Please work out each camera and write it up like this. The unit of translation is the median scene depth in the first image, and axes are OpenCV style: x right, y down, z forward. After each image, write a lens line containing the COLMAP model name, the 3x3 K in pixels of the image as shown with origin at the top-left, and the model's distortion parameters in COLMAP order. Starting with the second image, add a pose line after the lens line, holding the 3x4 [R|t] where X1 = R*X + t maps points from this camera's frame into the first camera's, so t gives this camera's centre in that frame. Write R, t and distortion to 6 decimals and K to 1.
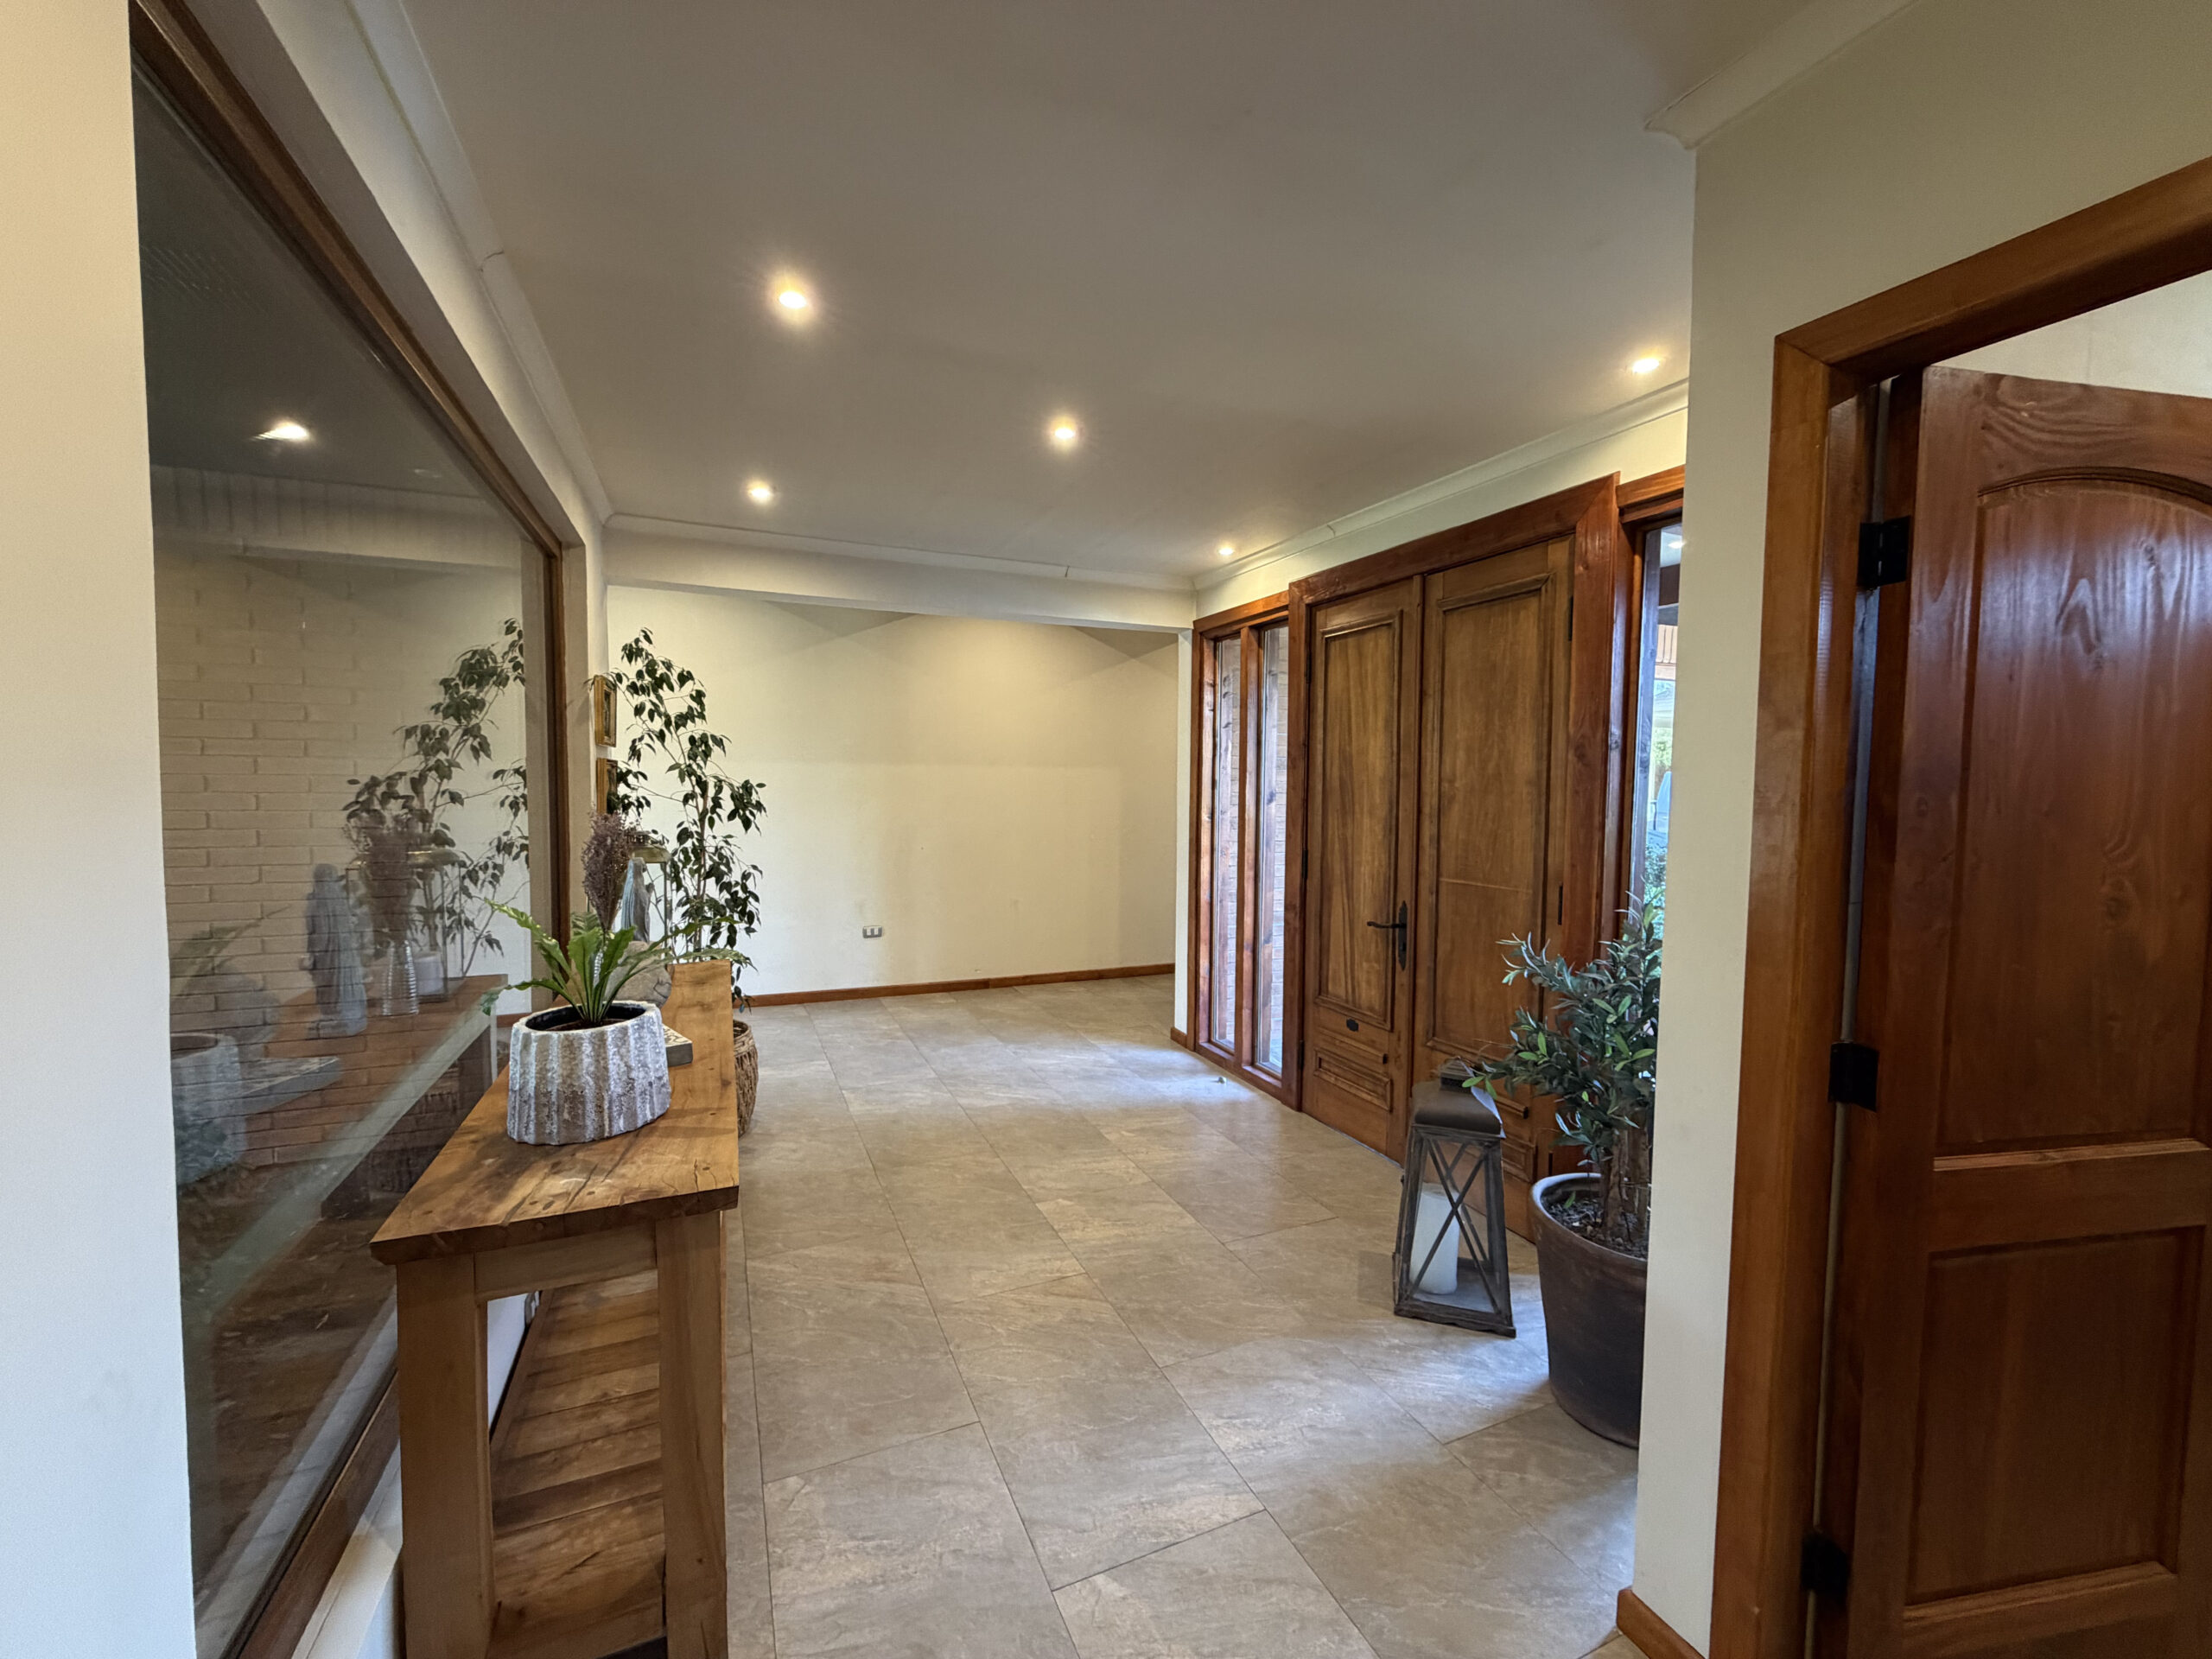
lens RADIAL K [[881.6, 0, 1111.4], [0, 881.6, 822.5], [0, 0, 1]] dist [0.002358, 0.000017]
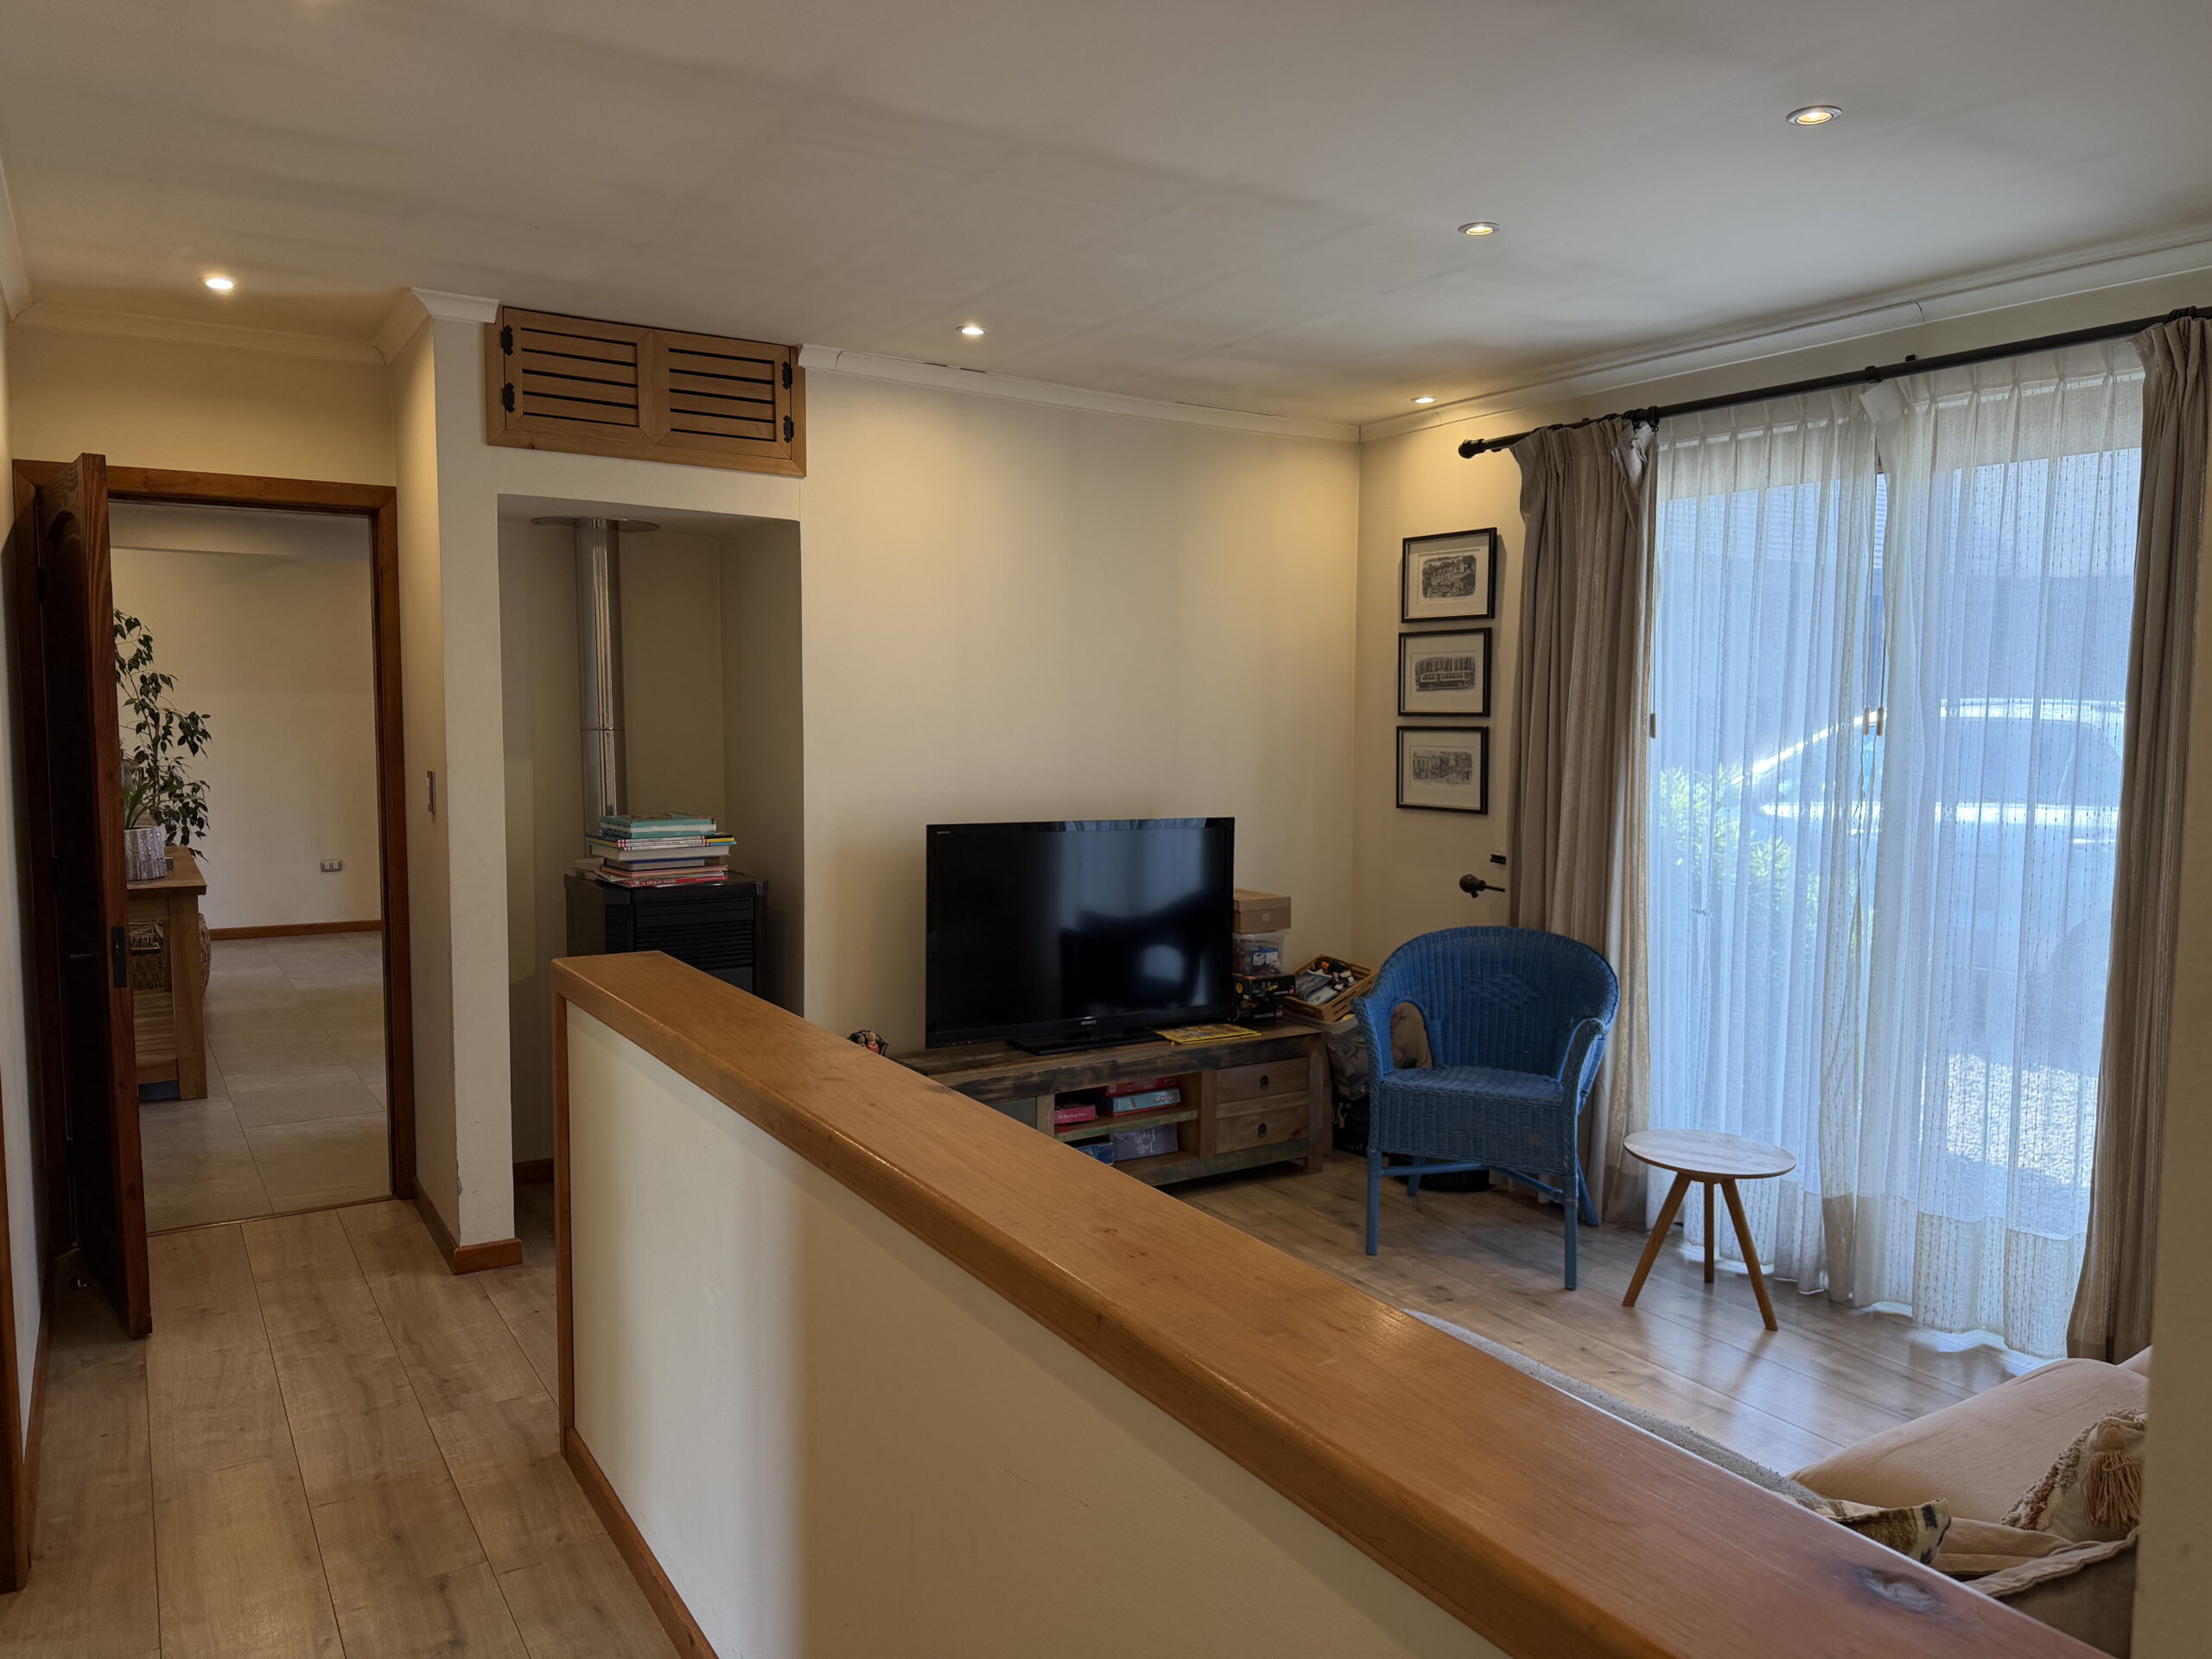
lens RADIAL K [[1573.1, 0, 1096.1], [0, 1573.1, 836.0], [0, 0, 1]] dist [0.007450, 0.008222]
pose [[0.990255, -0.014183, 0.138539, 0.517698], [0.008919, 0.999217, 0.038542, 0.050041], [-0.138977, -0.036931, 0.989607, -1.339599]]
